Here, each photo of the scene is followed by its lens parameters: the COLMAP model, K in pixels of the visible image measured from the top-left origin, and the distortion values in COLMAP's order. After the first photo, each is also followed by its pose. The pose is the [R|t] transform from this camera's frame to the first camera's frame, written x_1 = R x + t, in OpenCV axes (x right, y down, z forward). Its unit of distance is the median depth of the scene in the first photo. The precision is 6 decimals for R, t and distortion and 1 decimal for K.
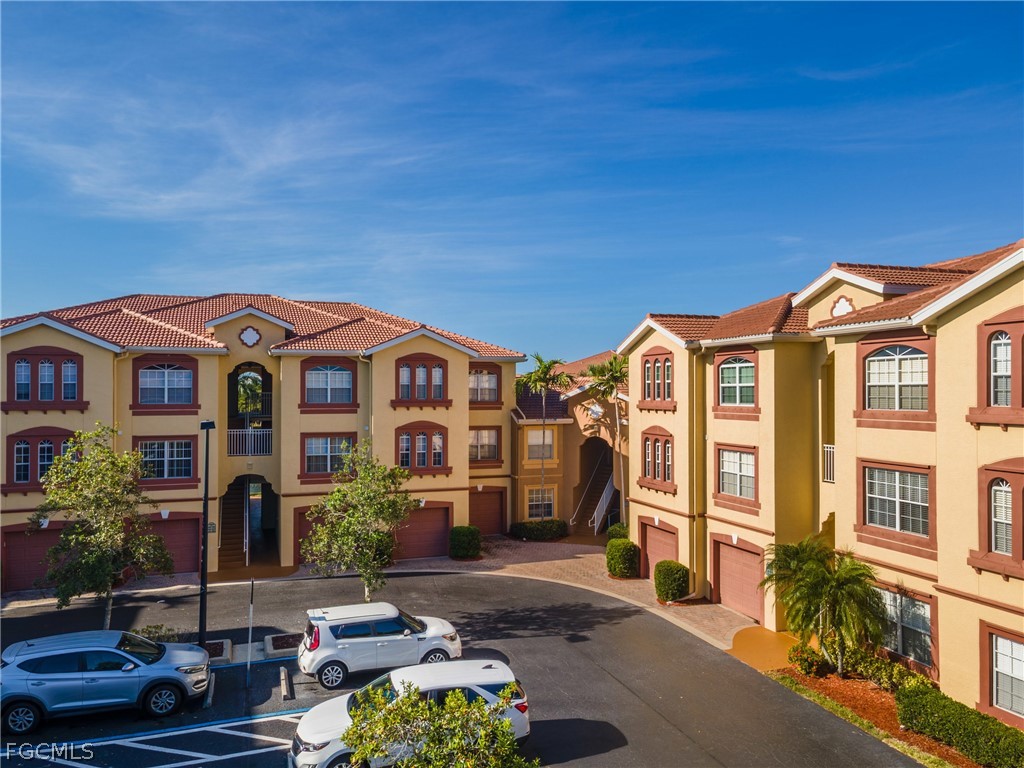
lens RADIAL K [[746.2, 0, 512.0], [0, 746.2, 384.0], [0, 0, 1]] dist [0.008990, 0.051488]
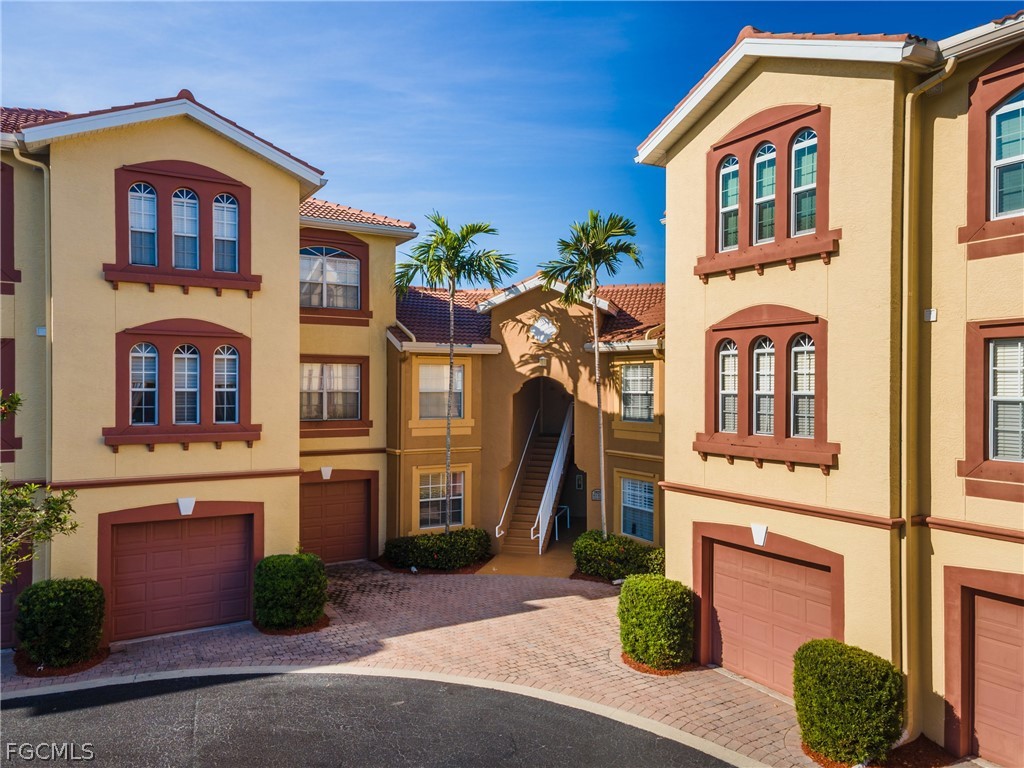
lens RADIAL K [[746.2, 0, 512.0], [0, 746.2, 384.0], [0, 0, 1]] dist [0.008990, 0.051488]
pose [[0.981889, 0.001835, 0.189450, -0.019623], [-0.003207, 0.999971, 0.006940, 0.097147], [-0.189432, -0.007422, 0.981866, 0.619208]]
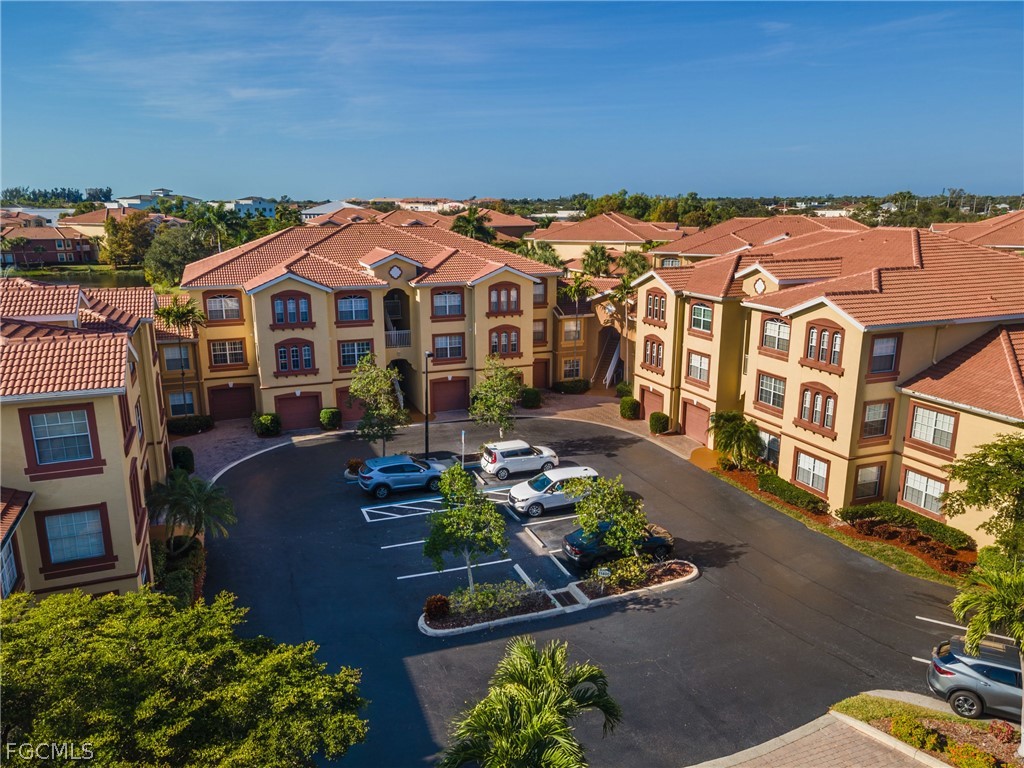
lens RADIAL K [[746.2, 0, 512.0], [0, 746.2, 384.0], [0, 0, 1]] dist [0.008990, 0.051488]
pose [[0.999200, -0.010600, 0.038562, -0.194419], [0.000826, 0.969498, 0.245097, -0.250060], [-0.039983, -0.244870, 0.968731, -0.654606]]
